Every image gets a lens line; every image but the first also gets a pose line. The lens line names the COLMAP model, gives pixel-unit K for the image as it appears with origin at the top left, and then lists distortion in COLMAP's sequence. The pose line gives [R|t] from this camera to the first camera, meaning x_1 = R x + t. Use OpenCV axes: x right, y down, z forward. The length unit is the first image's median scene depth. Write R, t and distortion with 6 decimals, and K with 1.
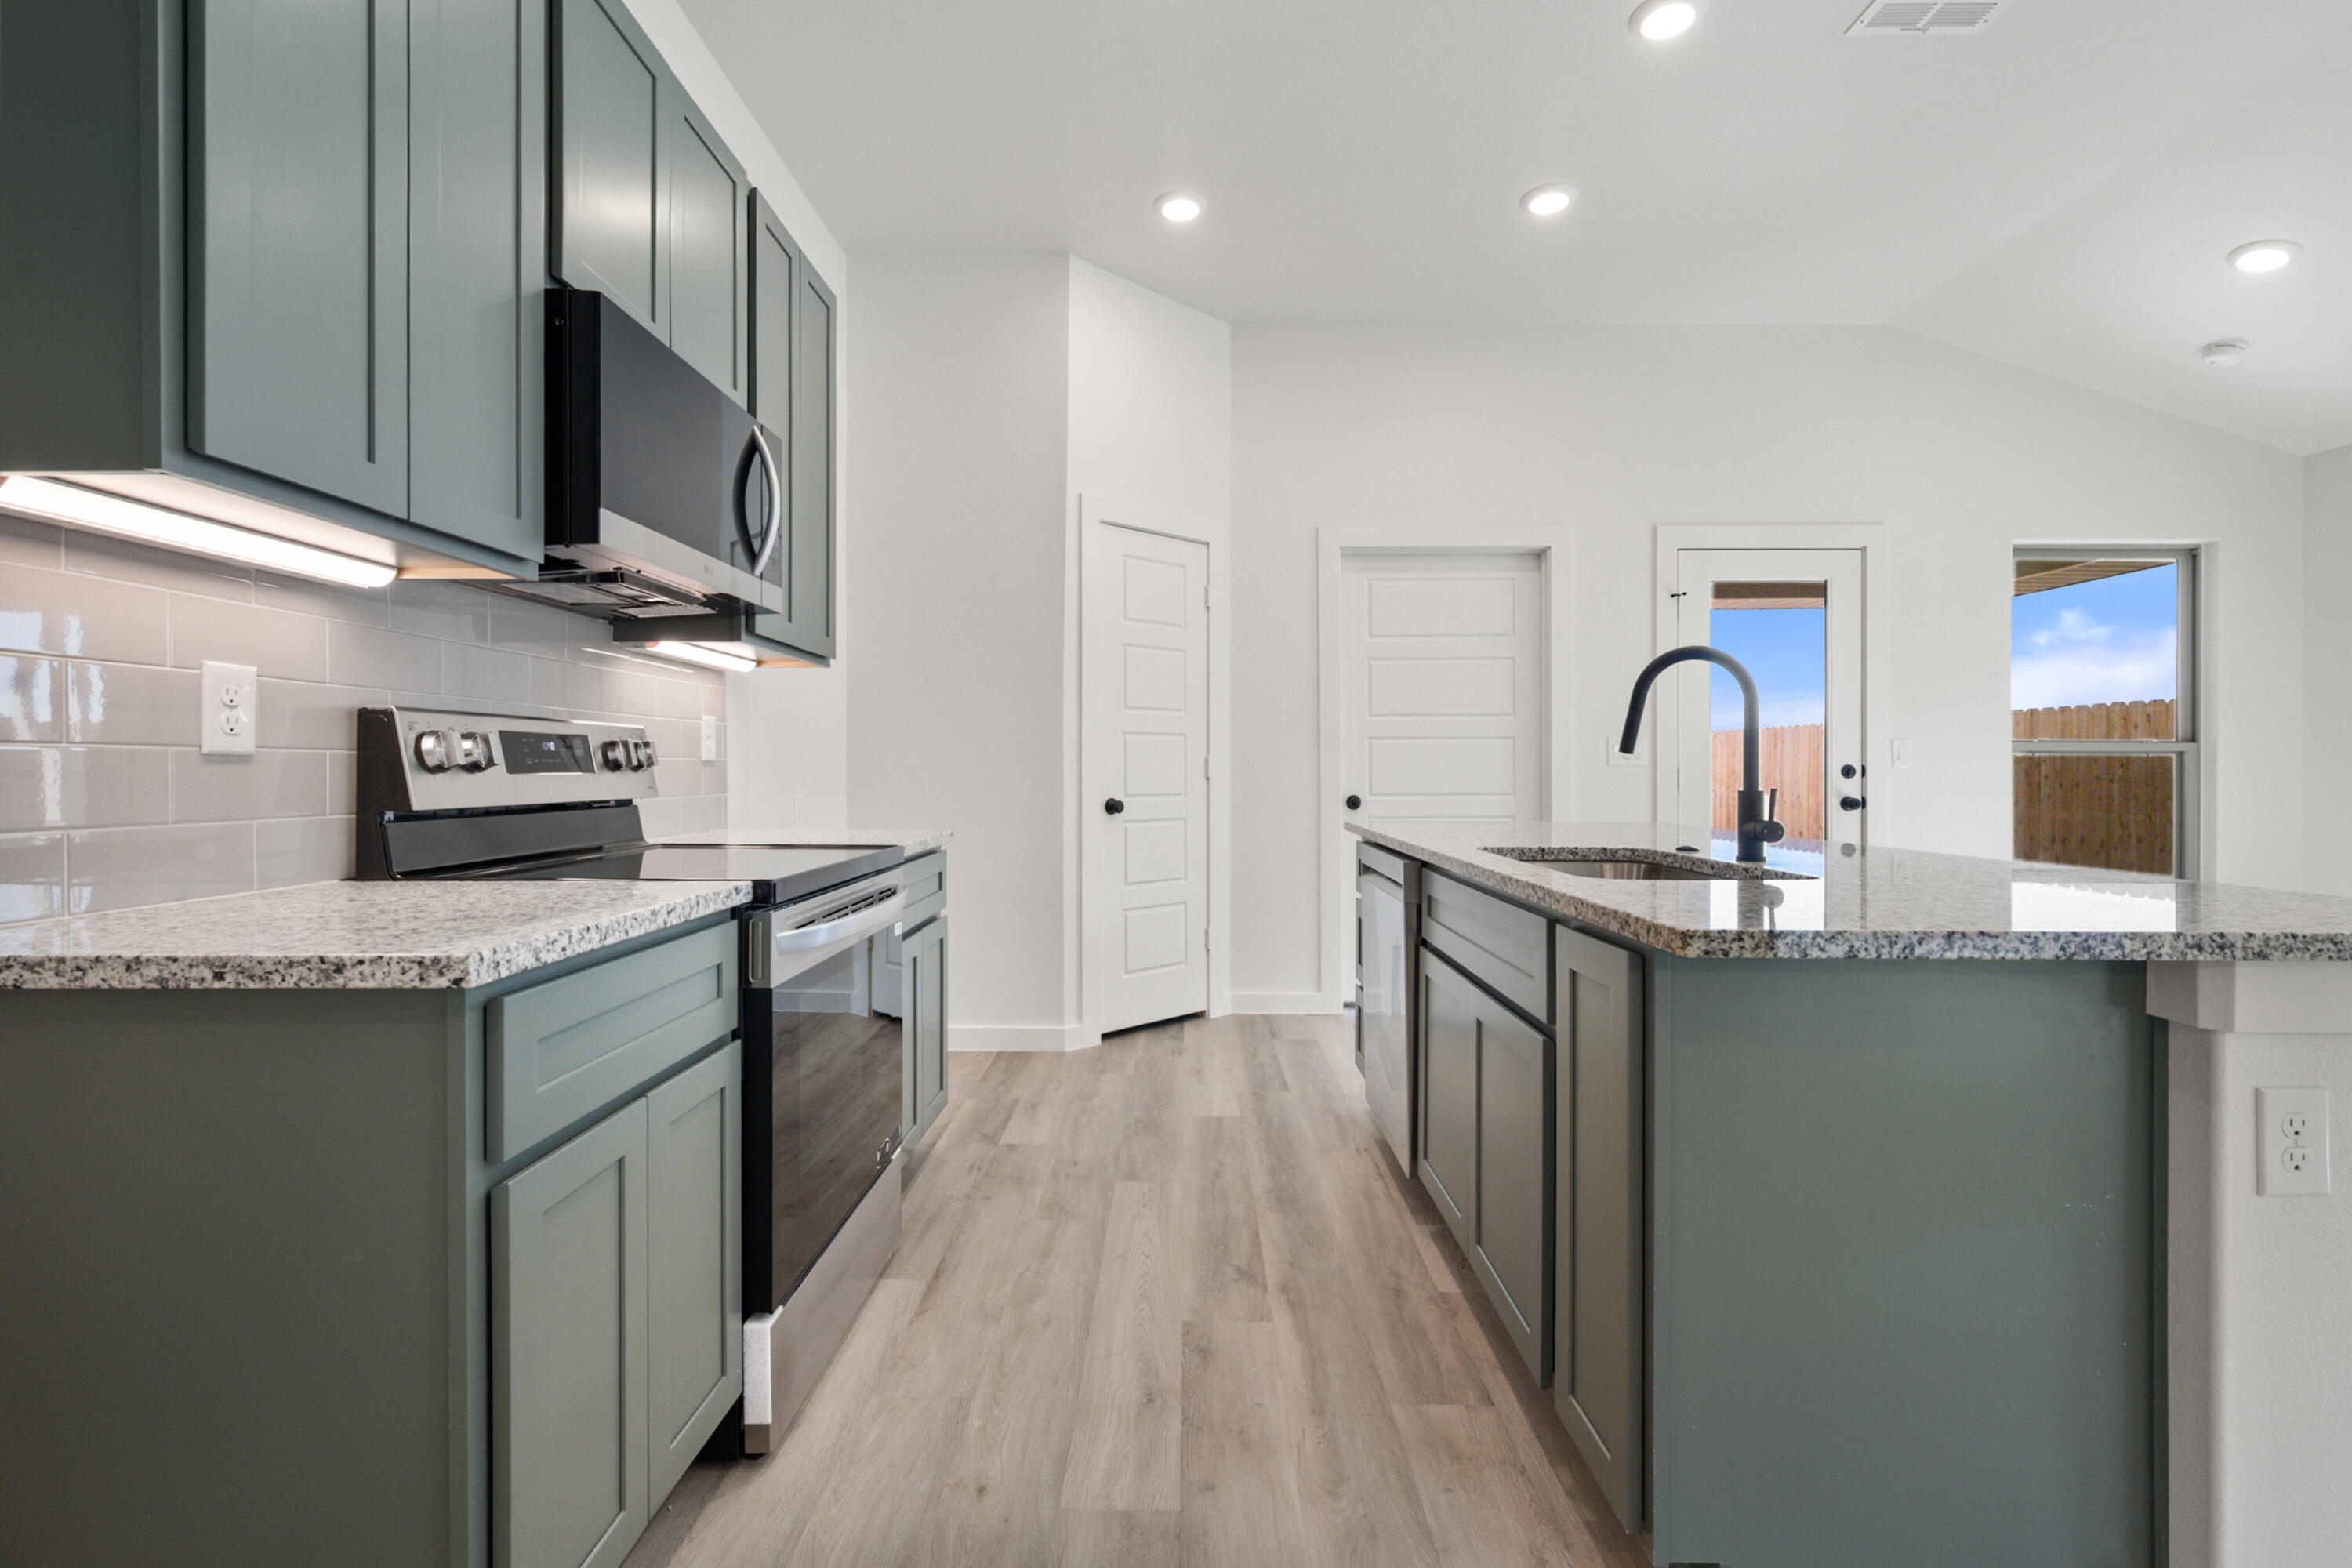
lens RADIAL K [[1071.9, 0, 1156.7], [0, 1071.9, 768.7], [0, 0, 1]] dist [0.001206, 0.001156]
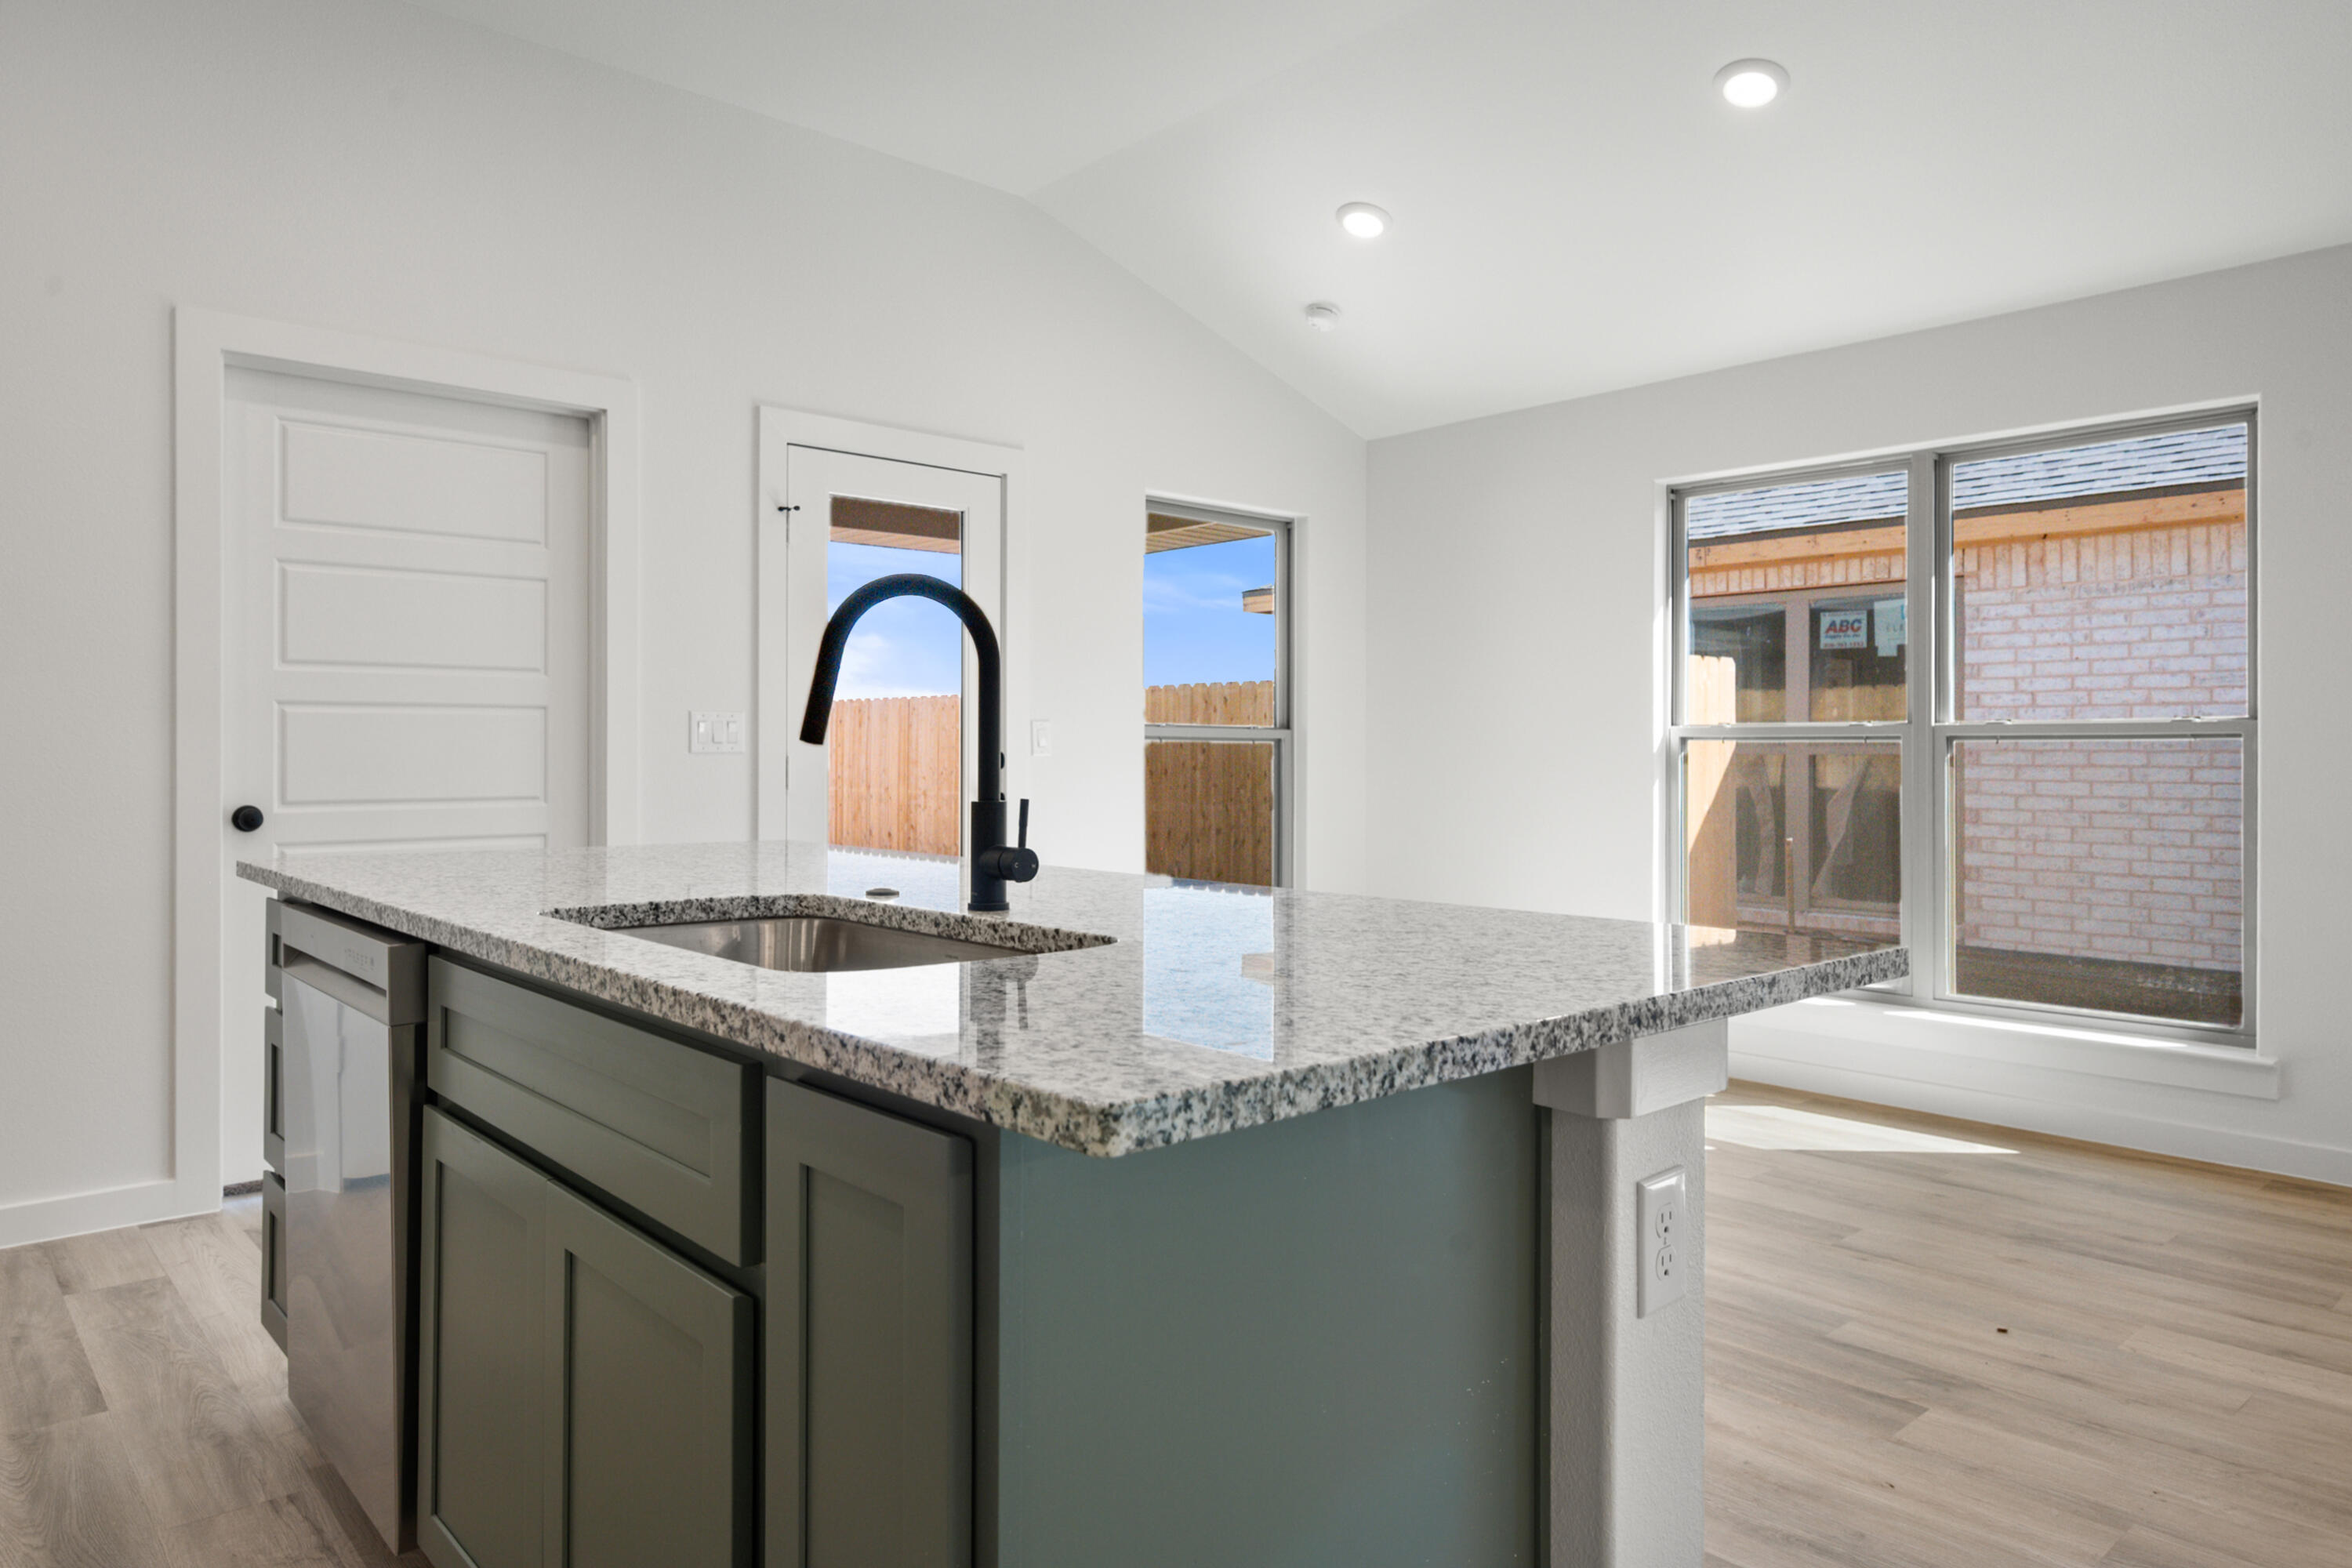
lens RADIAL K [[1503.6, 0, 1189.3], [0, 1503.6, 739.8], [0, 0, 1]] dist [0.004286, -0.005202]
pose [[0.728176, 0.007514, 0.685349, 0.010103], [-0.003055, 0.999966, -0.007718, -0.007463], [-0.685384, 0.003527, 0.728174, 0.172450]]
